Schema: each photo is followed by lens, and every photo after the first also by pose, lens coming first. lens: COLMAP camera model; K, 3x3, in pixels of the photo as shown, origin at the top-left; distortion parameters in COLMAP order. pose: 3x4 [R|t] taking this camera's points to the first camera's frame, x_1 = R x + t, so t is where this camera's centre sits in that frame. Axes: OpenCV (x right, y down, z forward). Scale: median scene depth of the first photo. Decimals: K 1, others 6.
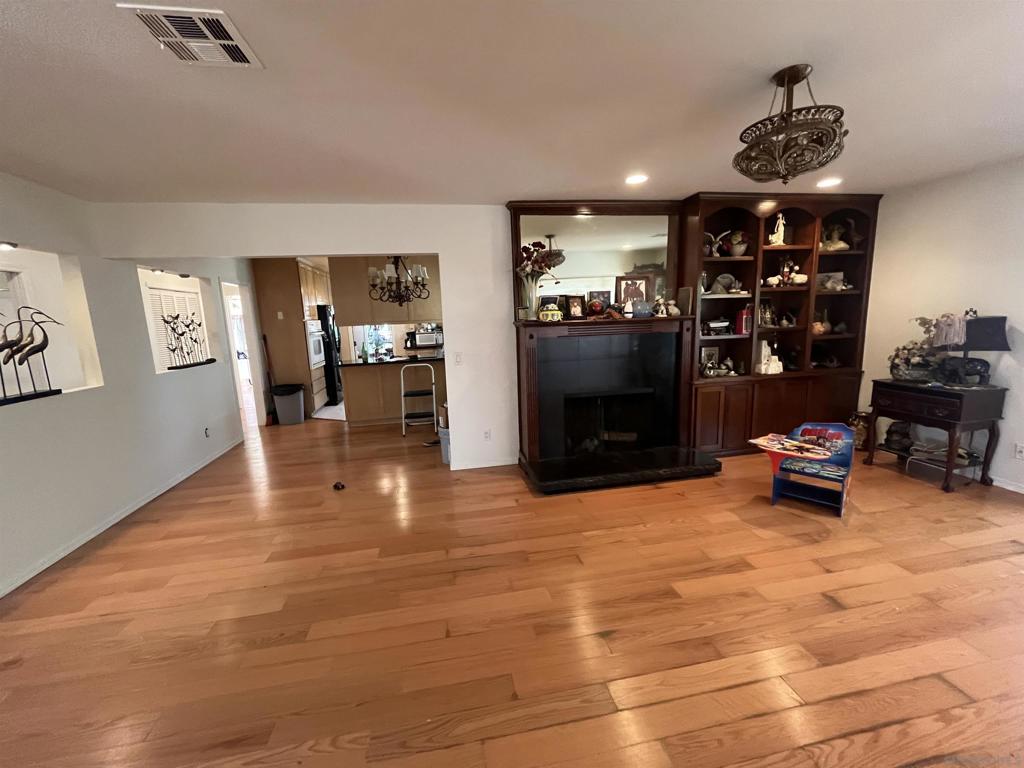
lens RADIAL K [[413.4, 0, 511.1], [0, 413.4, 384.8], [0, 0, 1]] dist [-0.003626, 0.000414]
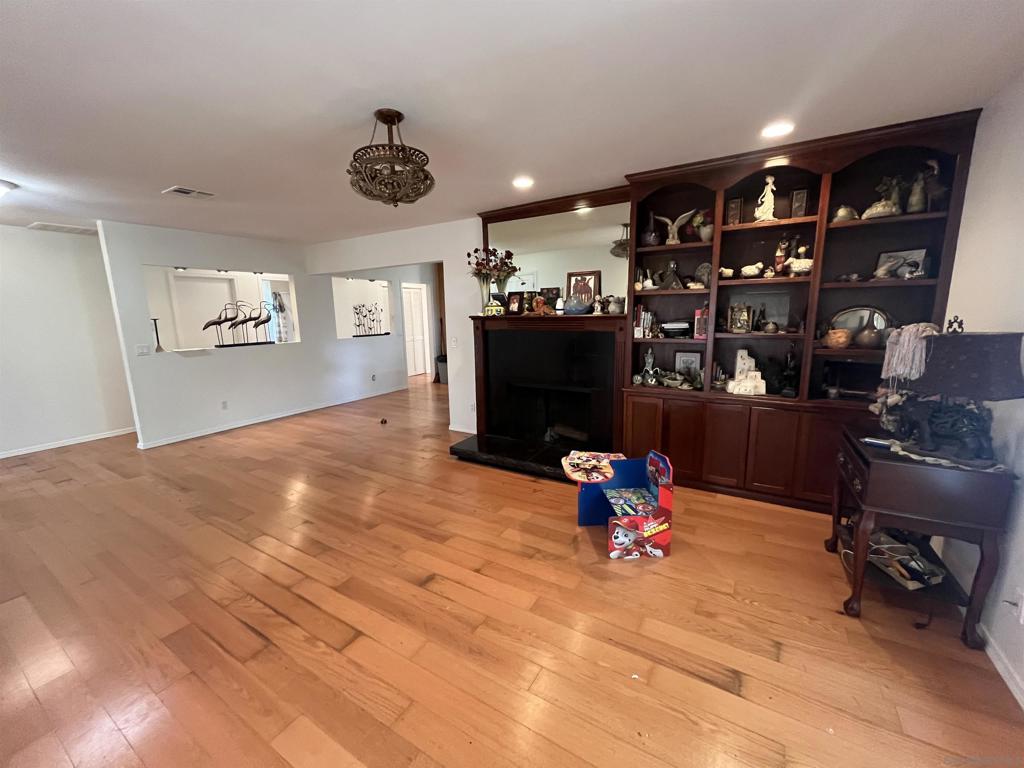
lens RADIAL K [[413.4, 0, 510.6], [0, 413.4, 383.4], [0, 0, 1]] dist [-0.003626, 0.000414]
pose [[0.743539, 0.138990, -0.654088, 0.843161], [-0.120282, 0.990005, 0.073640, -0.053653], [0.657786, 0.023921, 0.752825, 0.161501]]
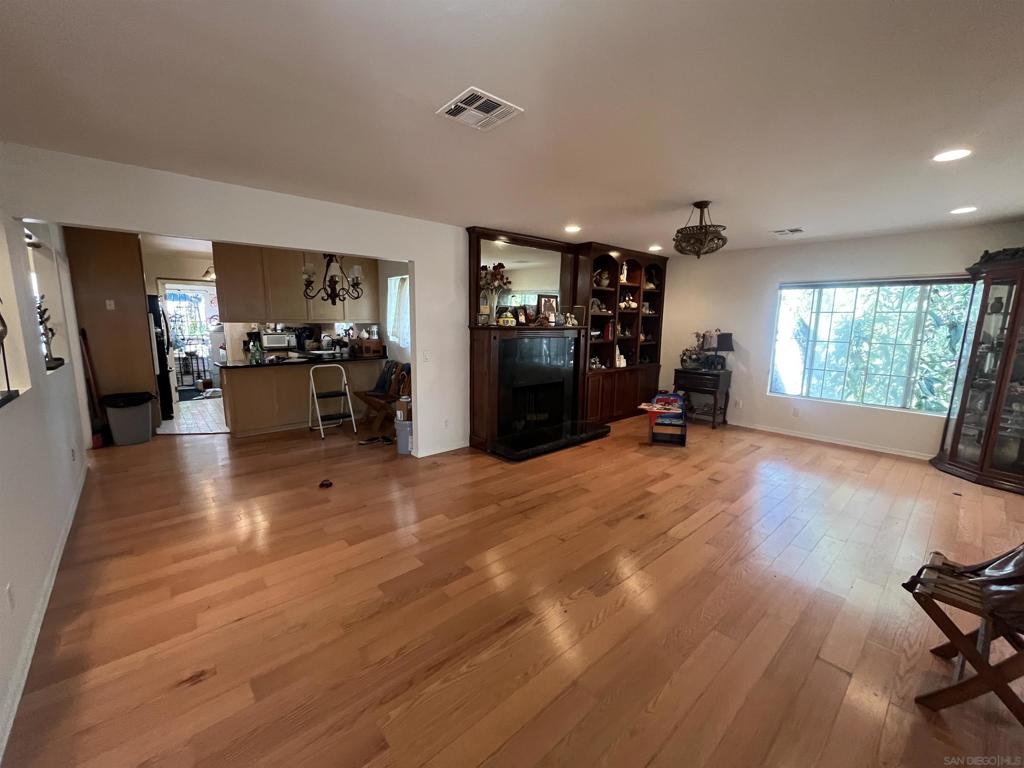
lens RADIAL K [[413.4, 0, 511.7], [0, 413.4, 384.1], [0, 0, 1]] dist [-0.003626, 0.000414]
pose [[0.854590, -0.032246, 0.518301, -0.513391], [0.043388, 0.999014, -0.009385, 0.033353], [-0.517488, 0.030508, 0.855147, -0.077268]]
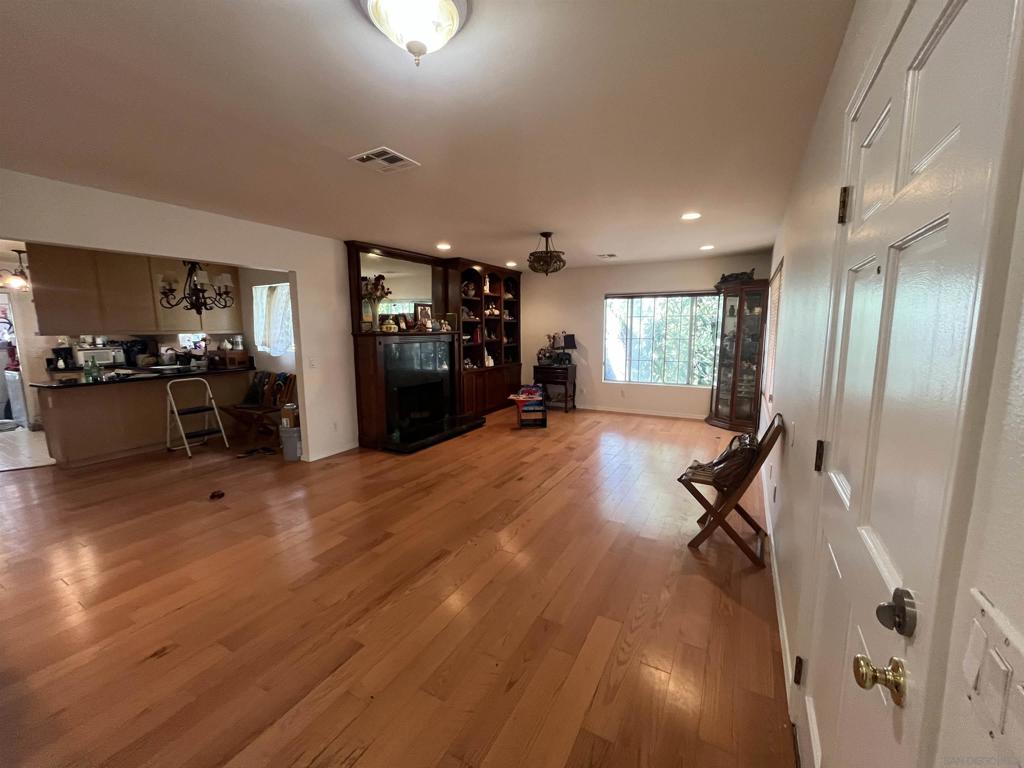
lens RADIAL K [[413.4, 0, 511.7], [0, 413.4, 384.0], [0, 0, 1]] dist [-0.003626, 0.000414]
pose [[0.635803, -0.070808, 0.768596, -0.668526], [0.113129, 0.993578, -0.002049, 0.062550], [-0.763516, 0.088253, 0.639731, -0.167666]]
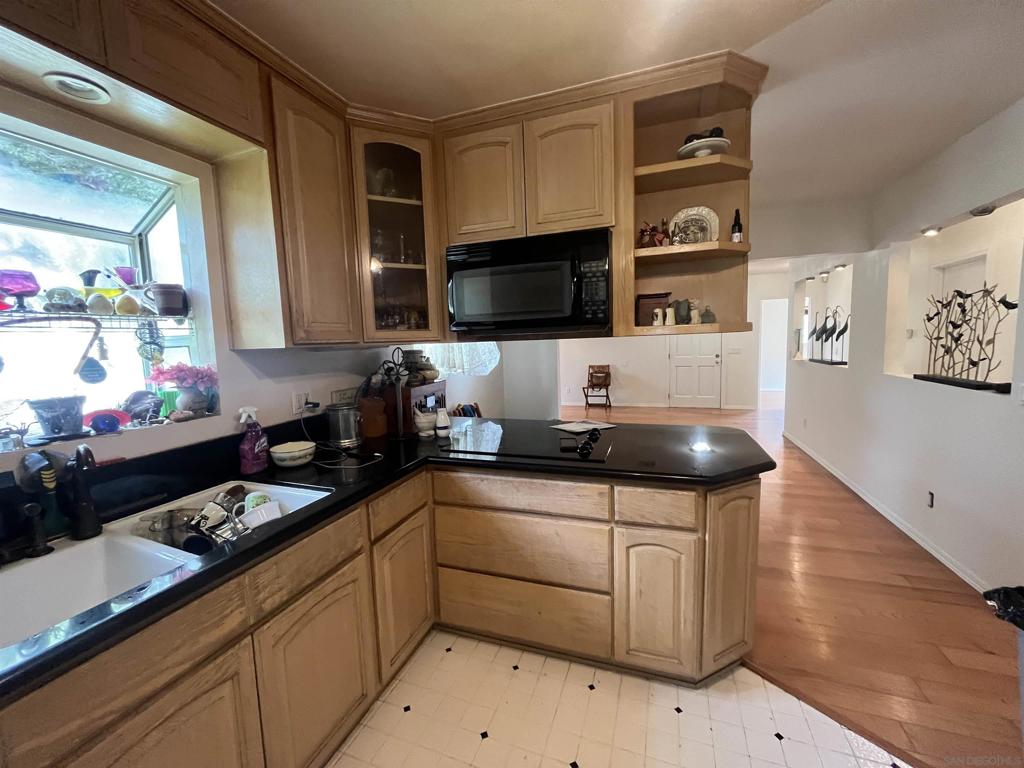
lens RADIAL K [[413.4, 0, 512.1], [0, 413.4, 384.1], [0, 0, 1]] dist [-0.003626, 0.000414]
pose [[-0.856399, 0.014629, 0.516108, -0.631113], [0.150740, 0.963133, 0.222828, -0.295938], [-0.493821, 0.268627, -0.827031, 2.011304]]
